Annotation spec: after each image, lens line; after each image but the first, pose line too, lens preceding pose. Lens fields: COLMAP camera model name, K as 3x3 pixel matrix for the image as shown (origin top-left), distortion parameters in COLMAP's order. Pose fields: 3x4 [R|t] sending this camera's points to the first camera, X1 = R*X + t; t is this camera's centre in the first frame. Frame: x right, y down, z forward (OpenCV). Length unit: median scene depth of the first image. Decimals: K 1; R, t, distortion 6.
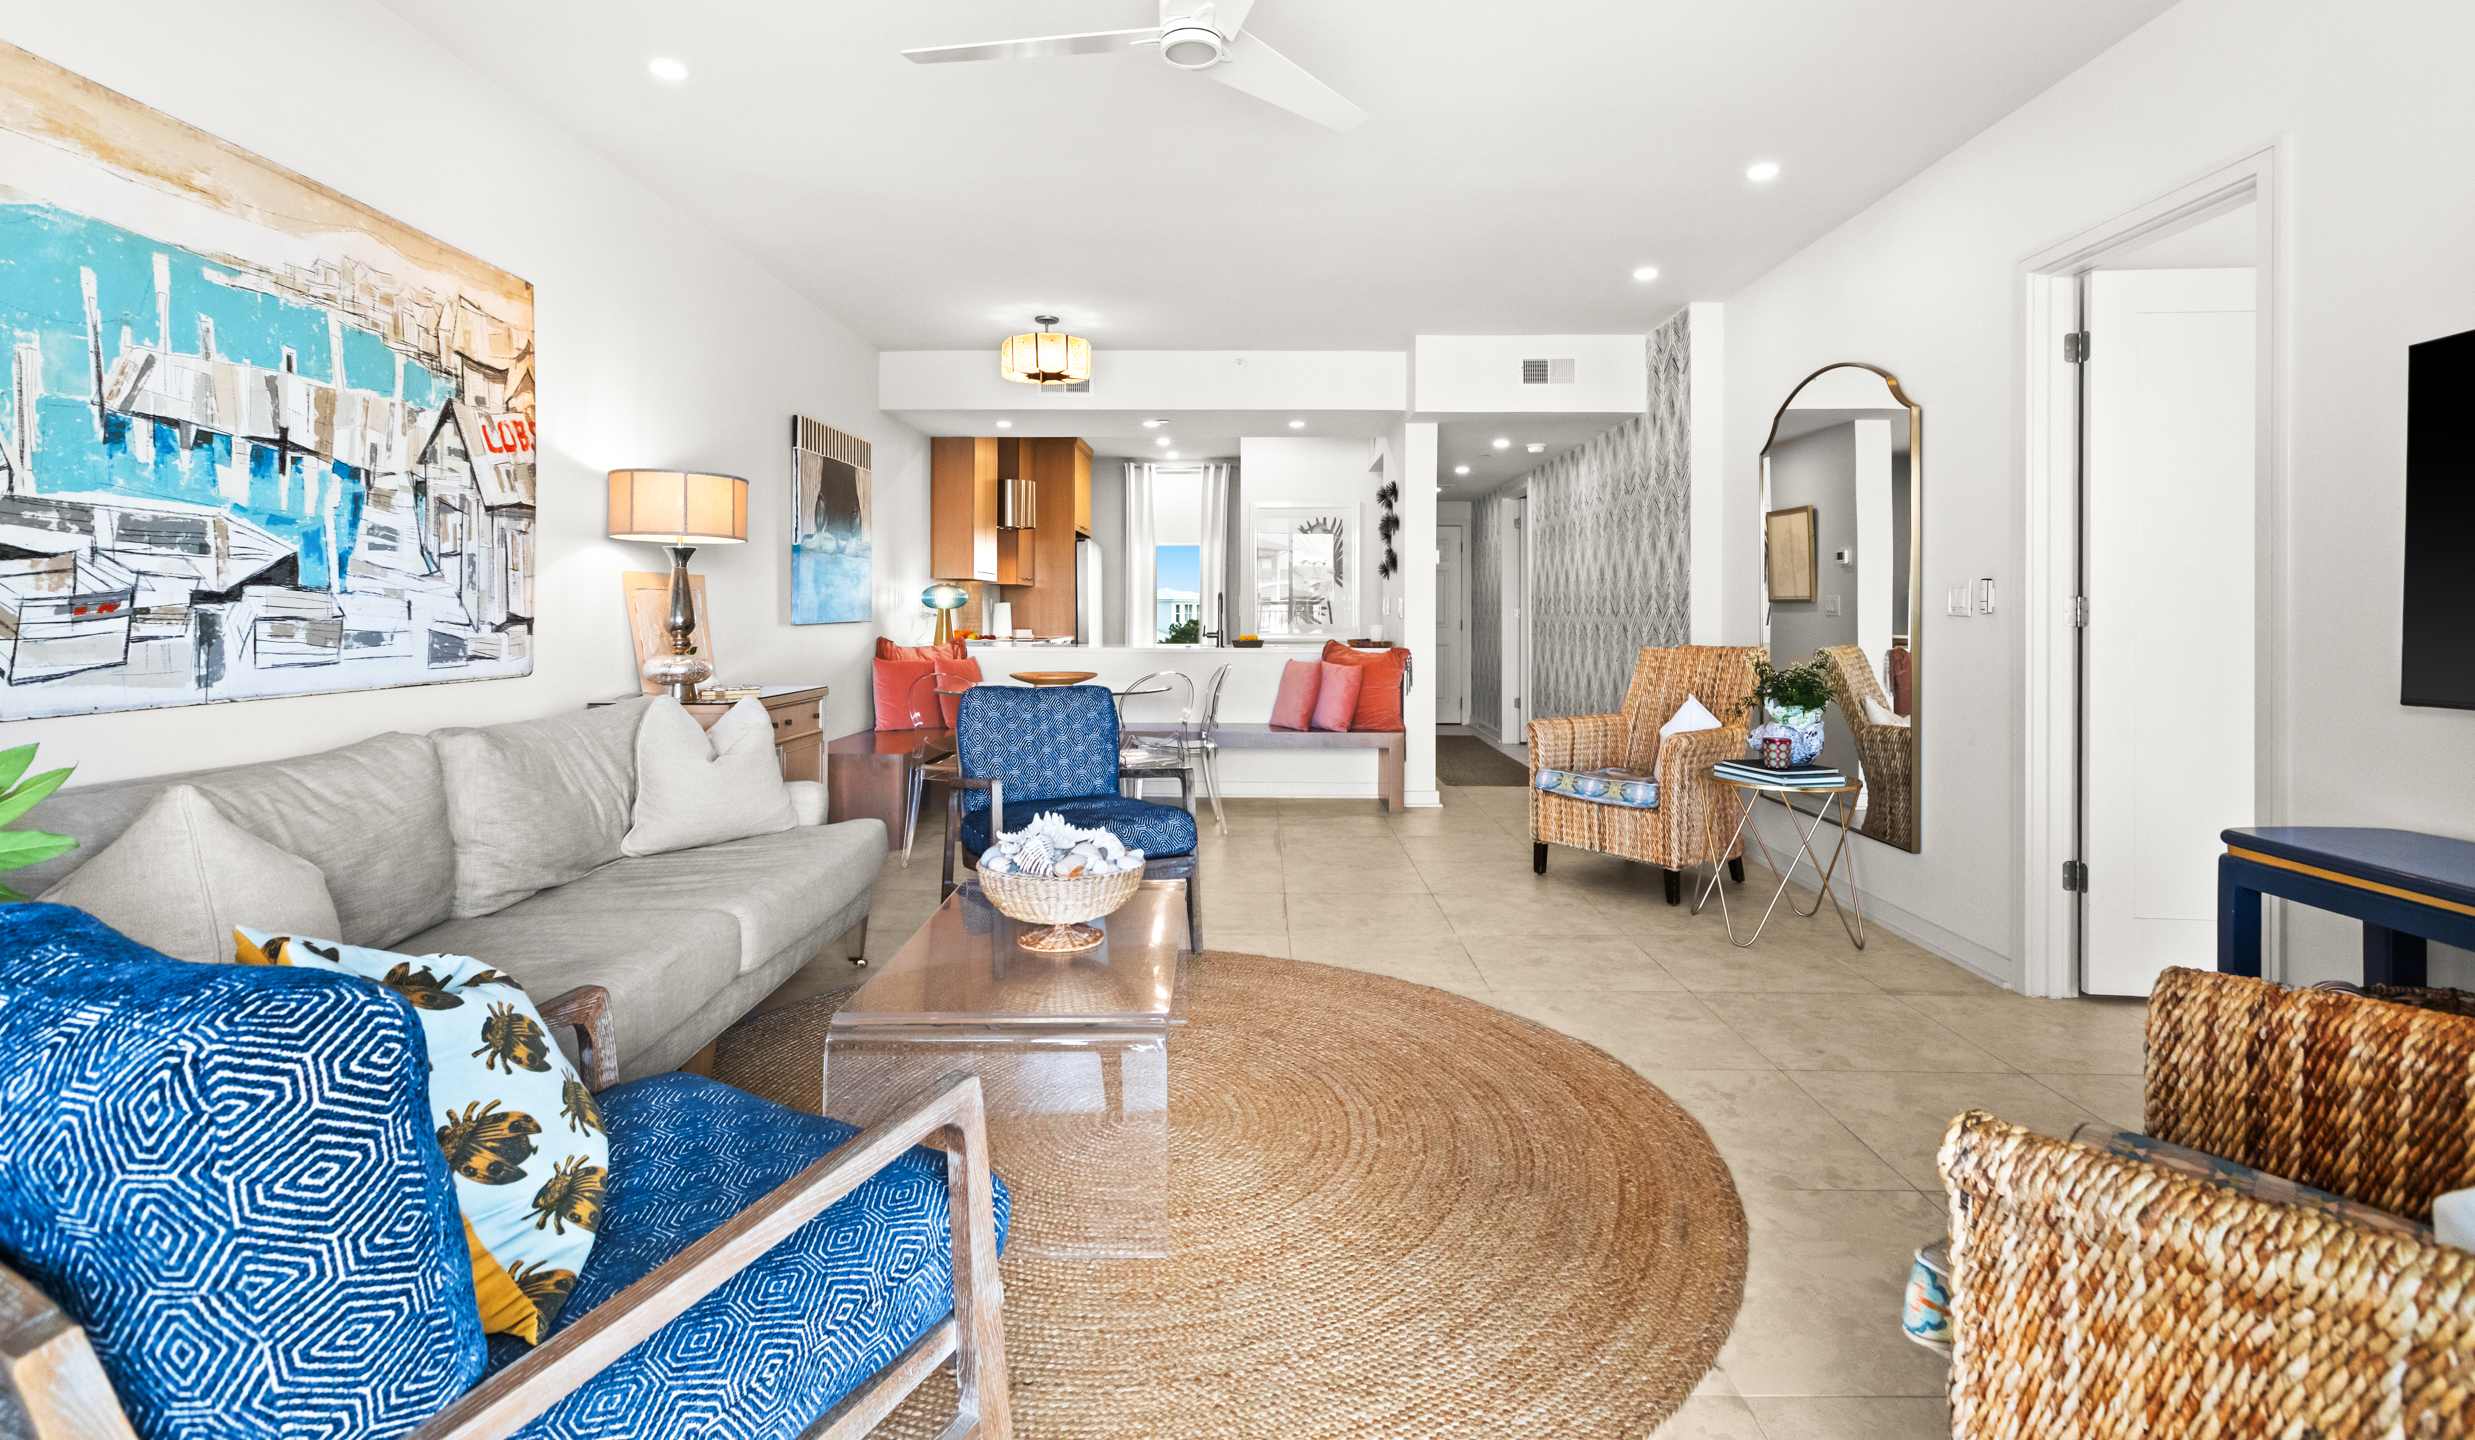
lens RADIAL K [[1133.3, 0, 1266.2], [0, 1133.3, 609.6], [0, 0, 1]] dist [-0.001433, 0.001855]
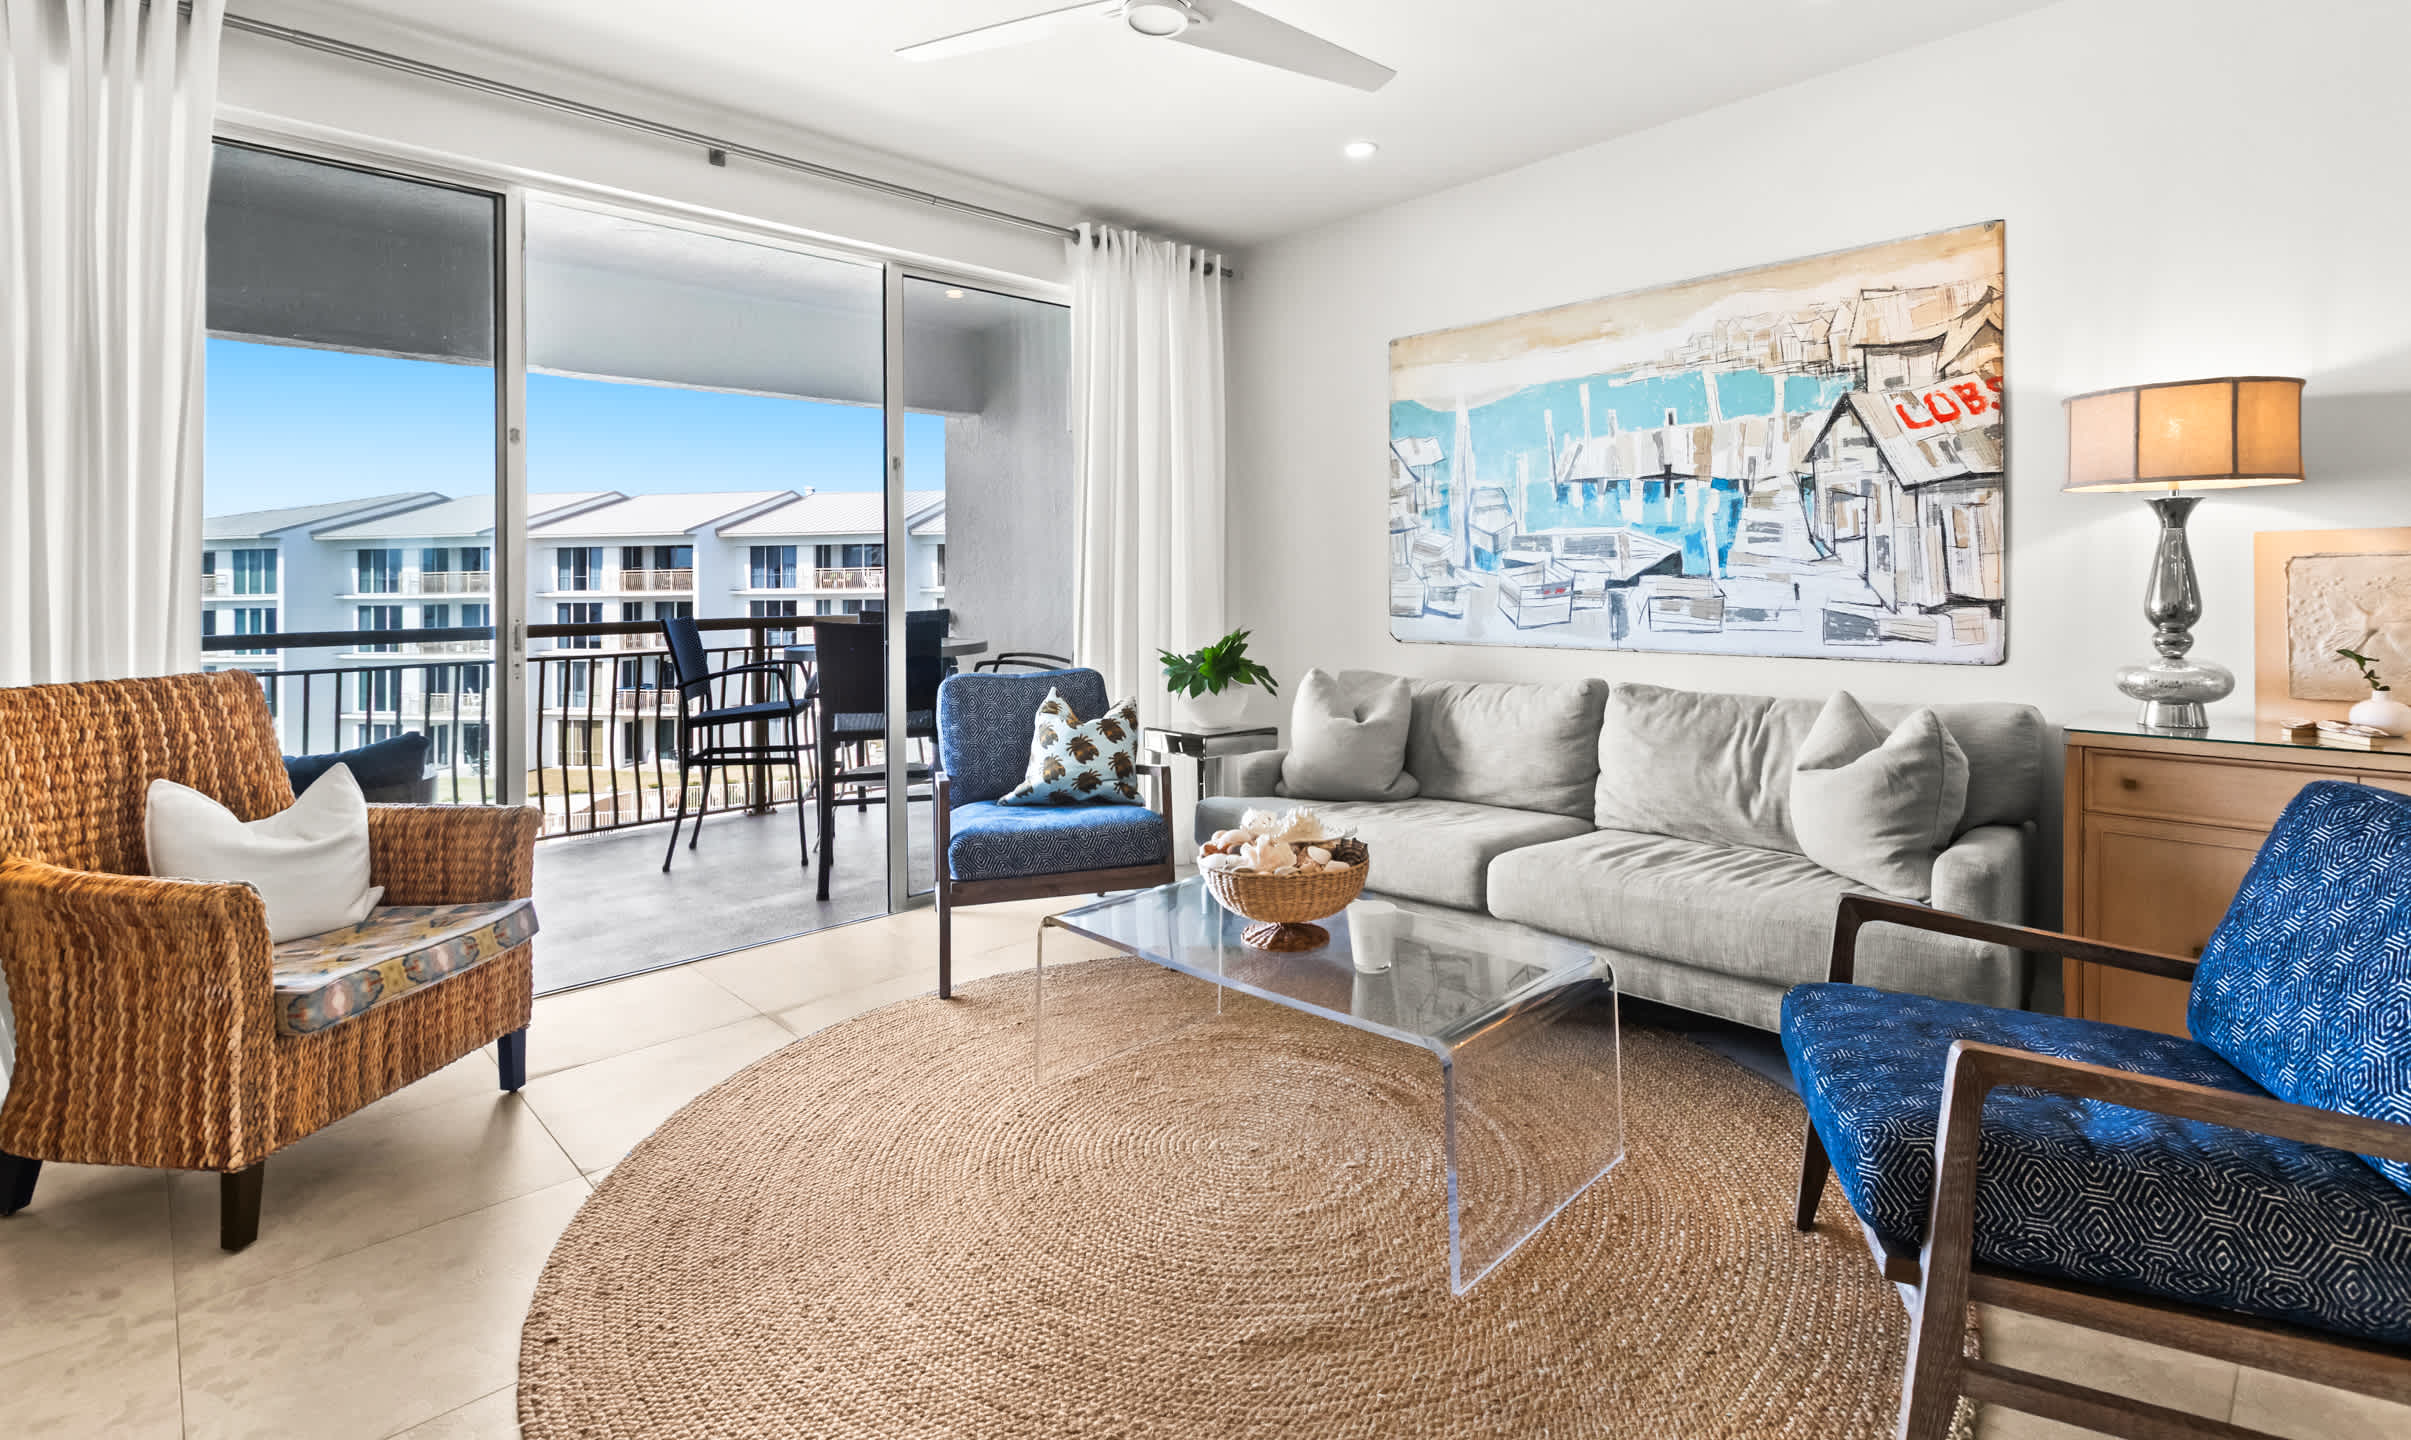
lens RADIAL K [[1114.4, 0, 1243.0], [0, 1114.4, 578.5], [0, 0, 1]] dist [0.007464, -0.003268]
pose [[-0.708076, 0.002912, -0.706130, 0.439218], [0.010381, 0.999926, -0.006286, -0.011317], [0.706060, -0.011781, -0.708054, 1.387747]]
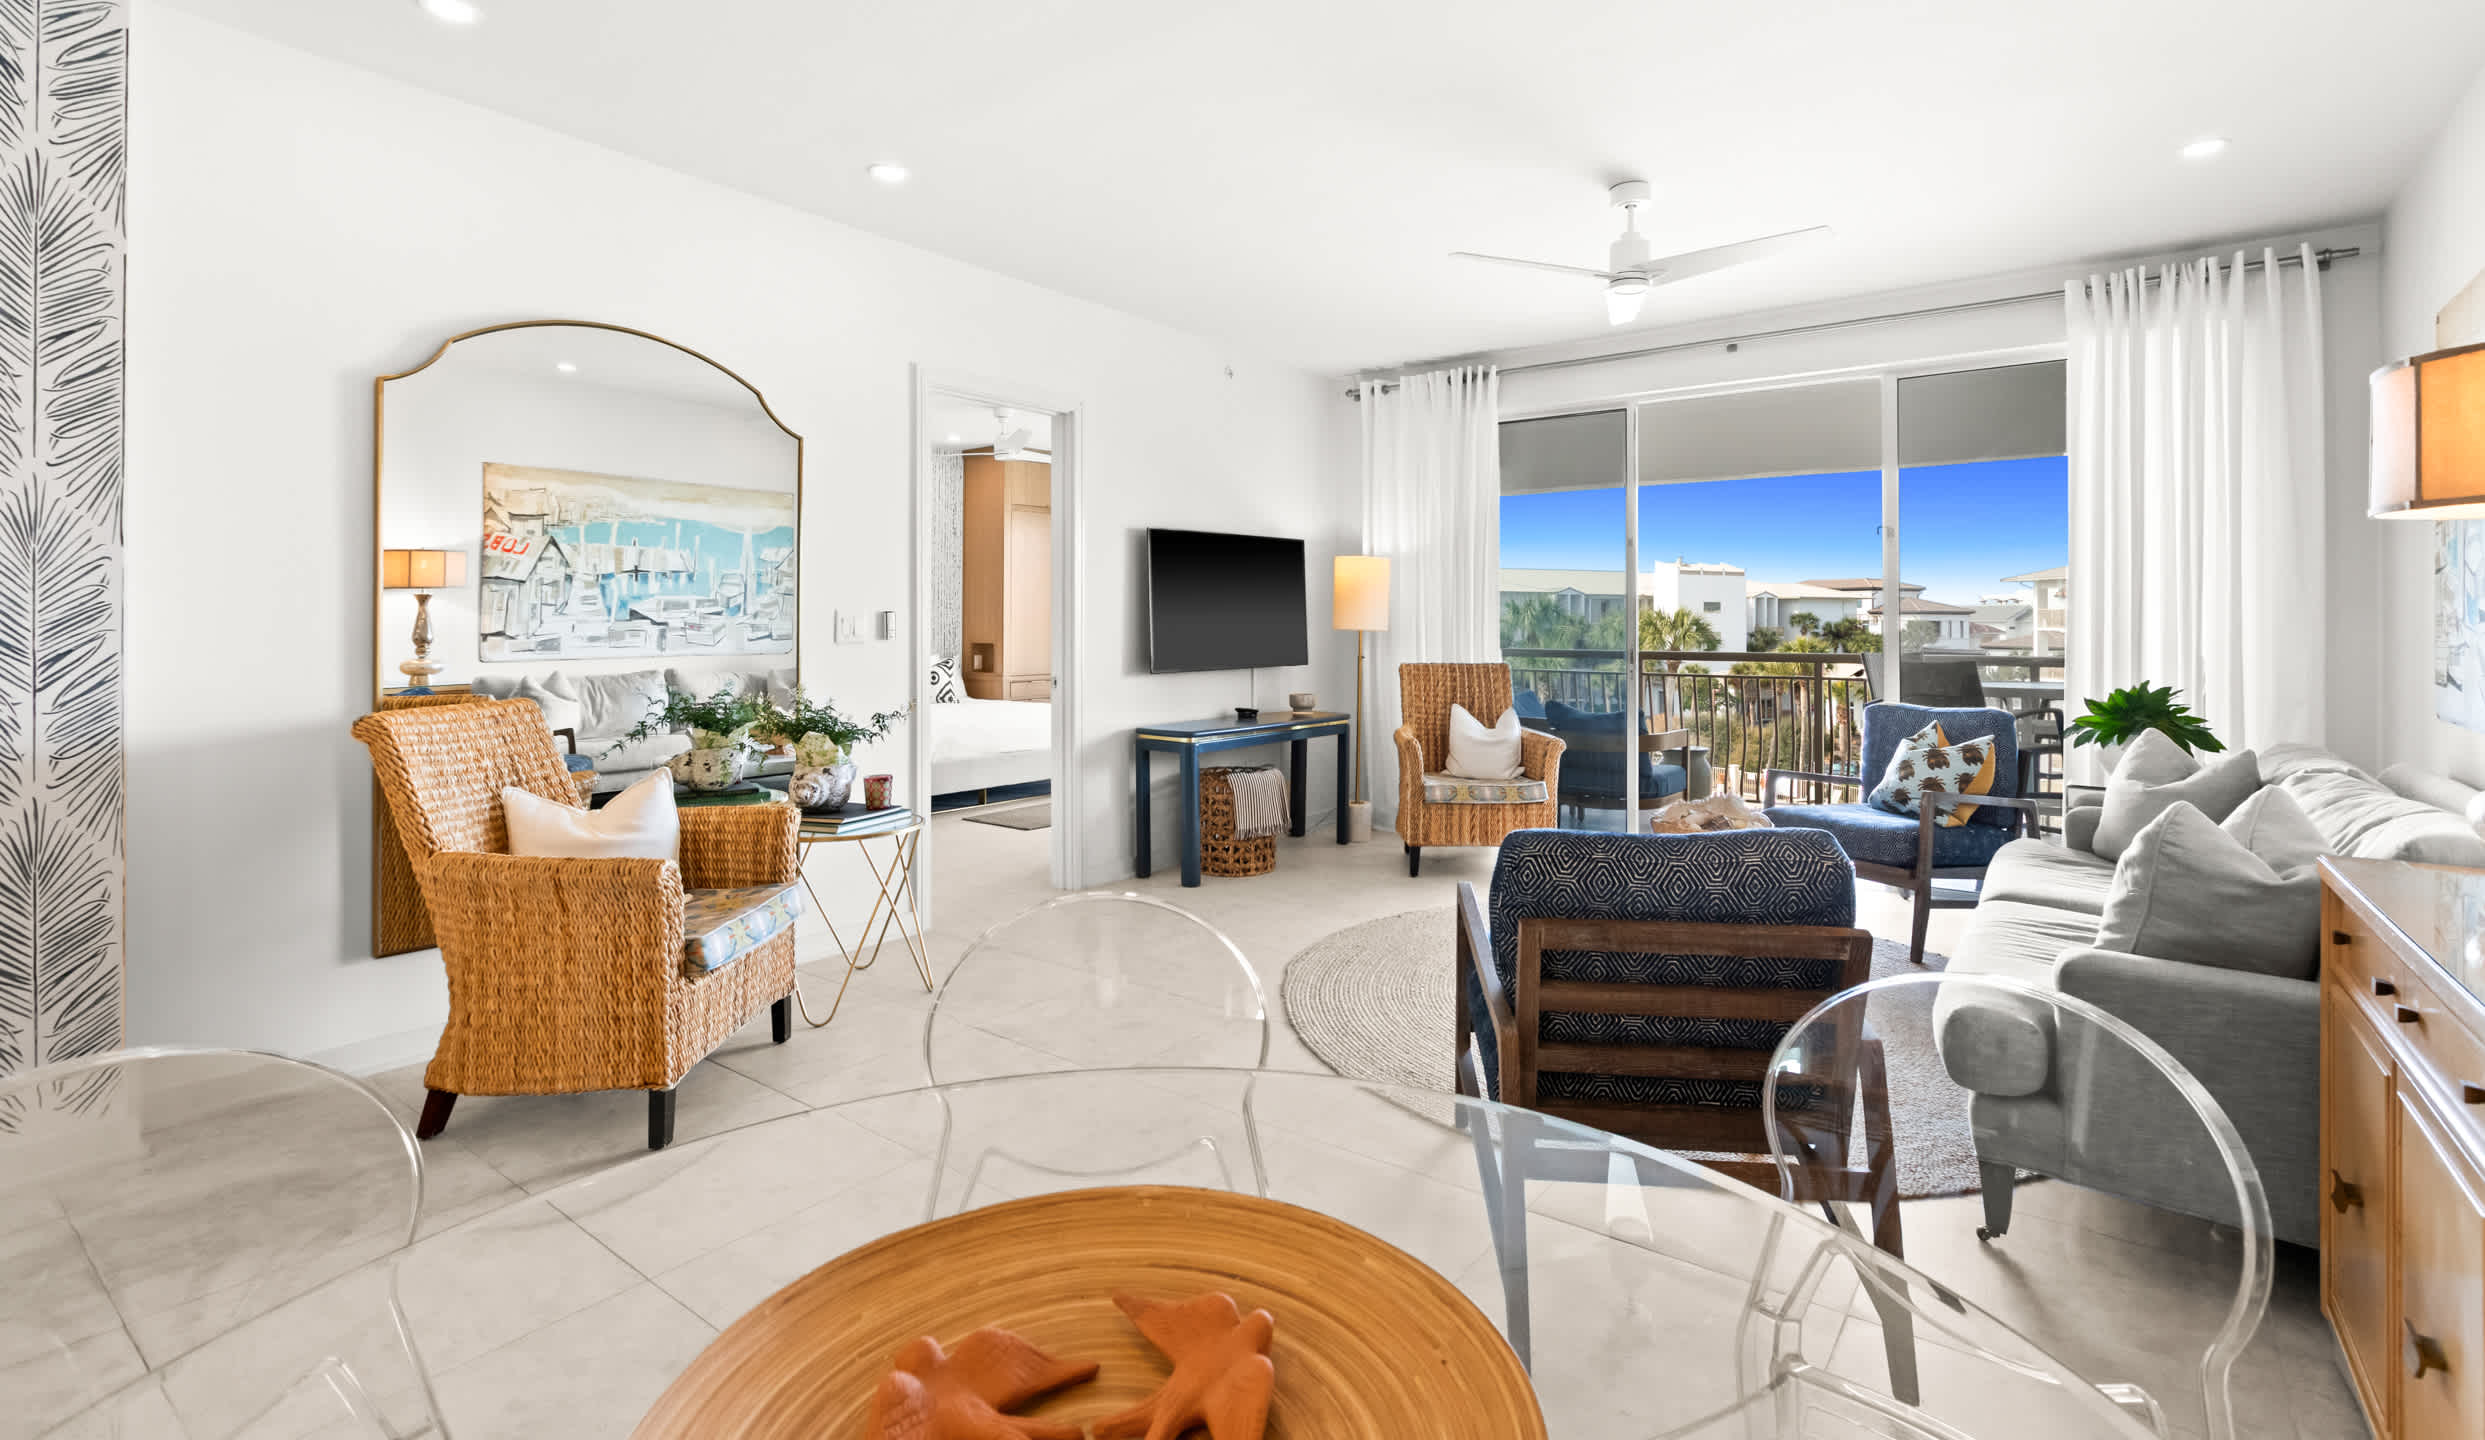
lens RADIAL K [[1132.7, 0, 1265.3], [0, 1132.7, 632.6], [0, 0, 1]] dist [0.007551, -0.002791]
pose [[-0.799491, -0.009901, 0.600597, -0.499235], [-0.005815, 0.999945, 0.008744, -0.022450], [-0.600650, 0.003498, -0.799504, 2.075847]]
